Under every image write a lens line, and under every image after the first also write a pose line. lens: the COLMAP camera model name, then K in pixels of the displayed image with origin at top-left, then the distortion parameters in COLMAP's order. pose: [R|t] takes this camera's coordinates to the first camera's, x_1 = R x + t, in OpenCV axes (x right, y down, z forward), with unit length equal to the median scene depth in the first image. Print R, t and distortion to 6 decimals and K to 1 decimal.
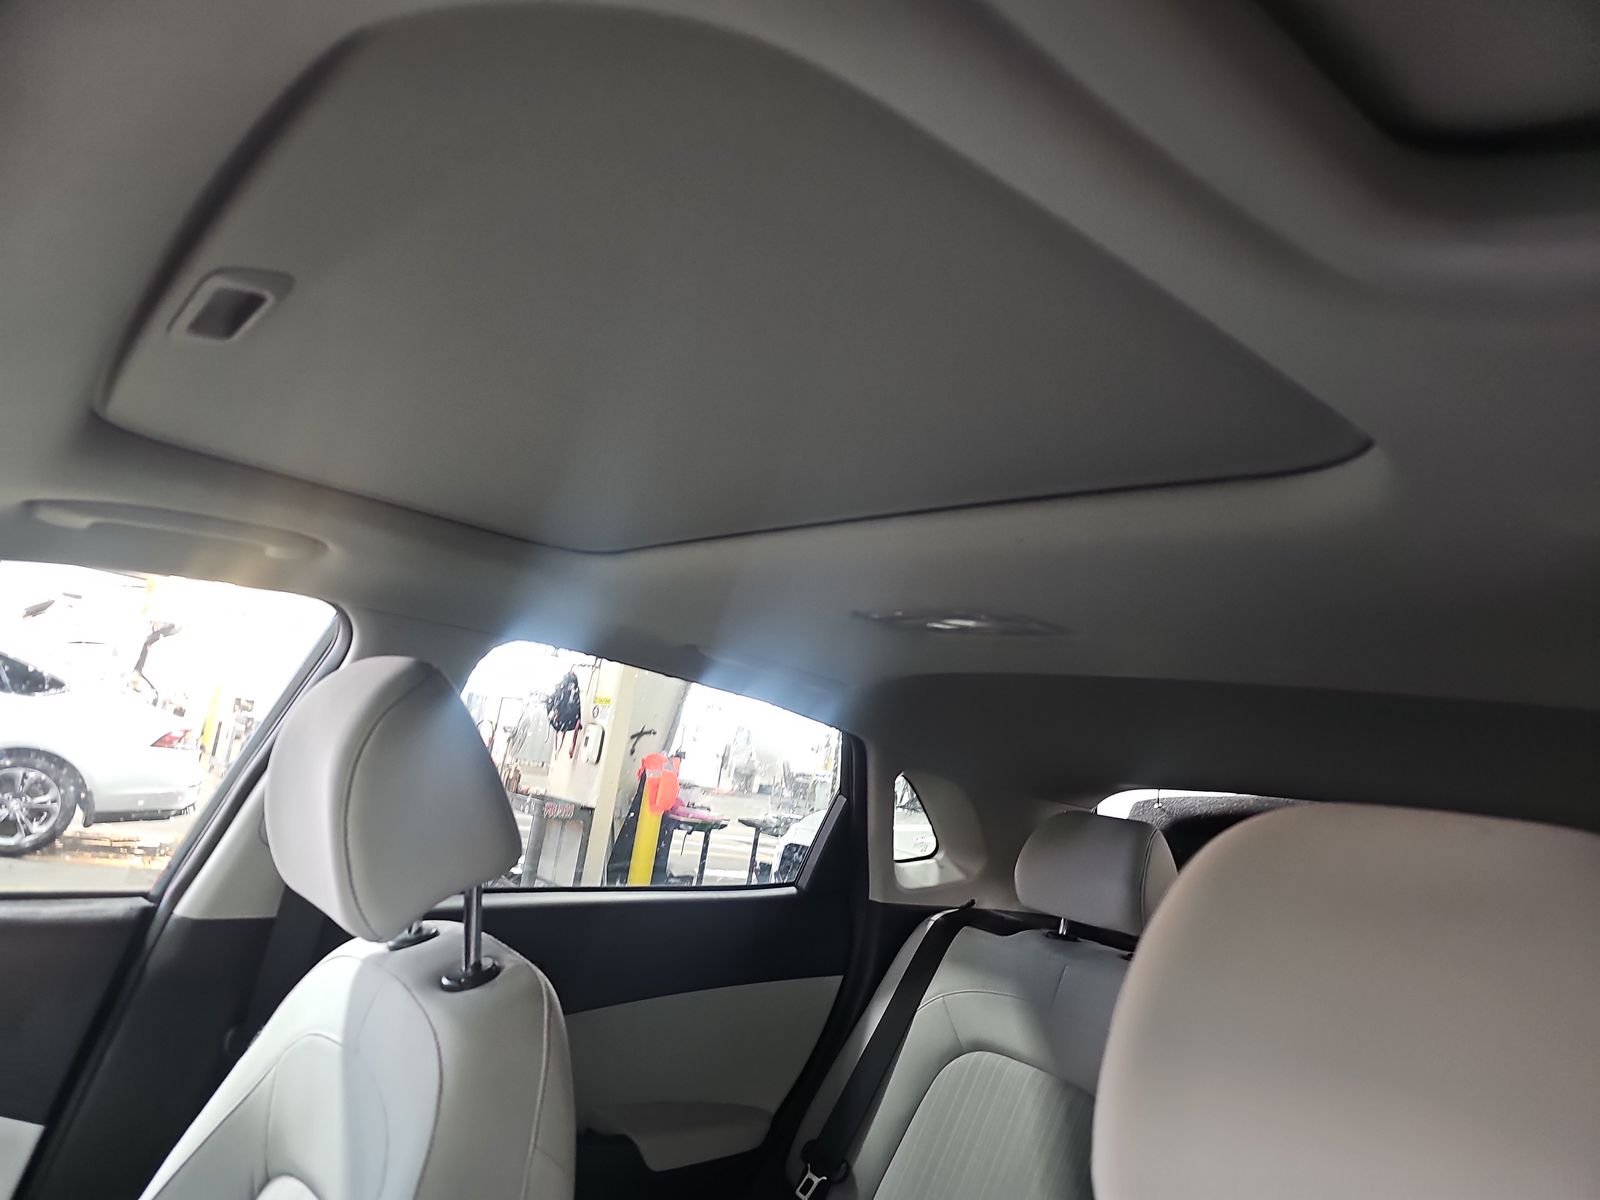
lens RADIAL K [[1044.8, 0, 800.0], [0, 1044.8, 600.0], [0, 0, 1]] dist [0.005501, 0.000034]
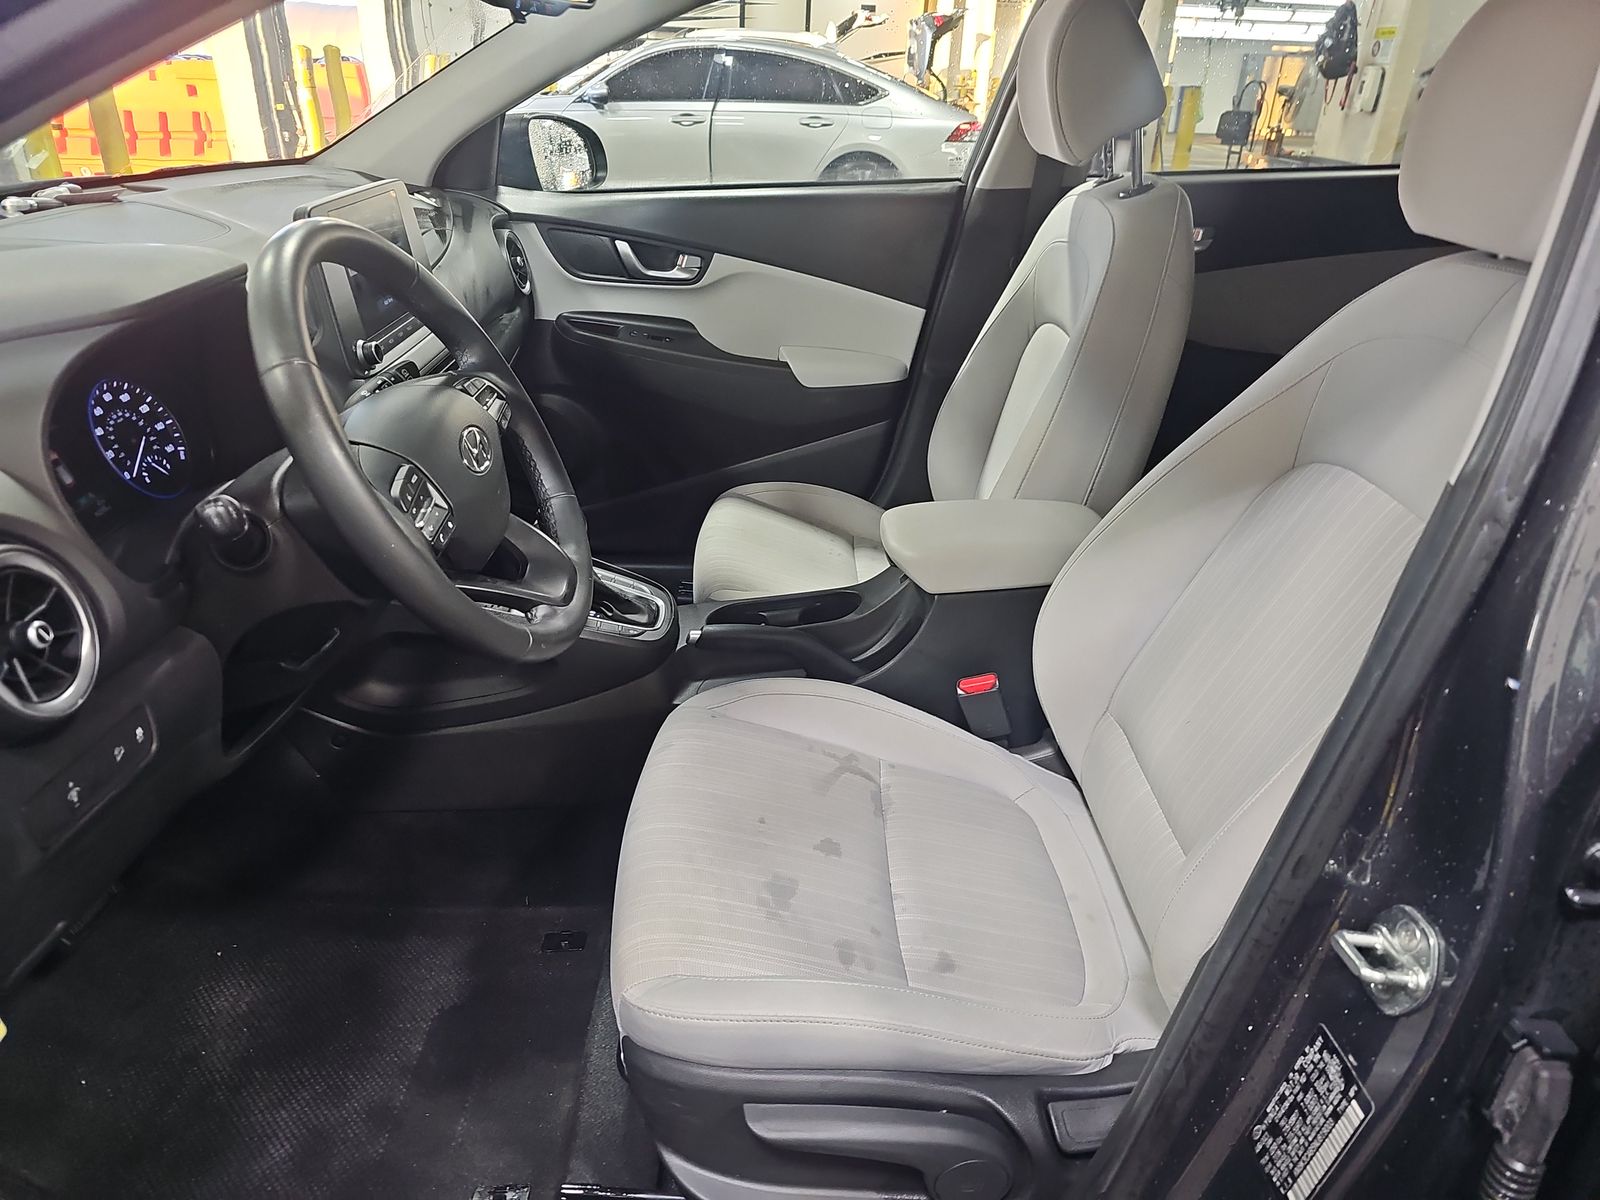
lens RADIAL K [[1044.8, 0, 800.0], [0, 1044.8, 600.0], [0, 0, 1]] dist [0.005501, 0.000034]
pose [[0.775629, 0.169478, -0.608010, 0.289789], [0.180285, 0.863663, 0.470727, 0.034488], [0.604894, -0.474725, 0.639328, -0.511934]]
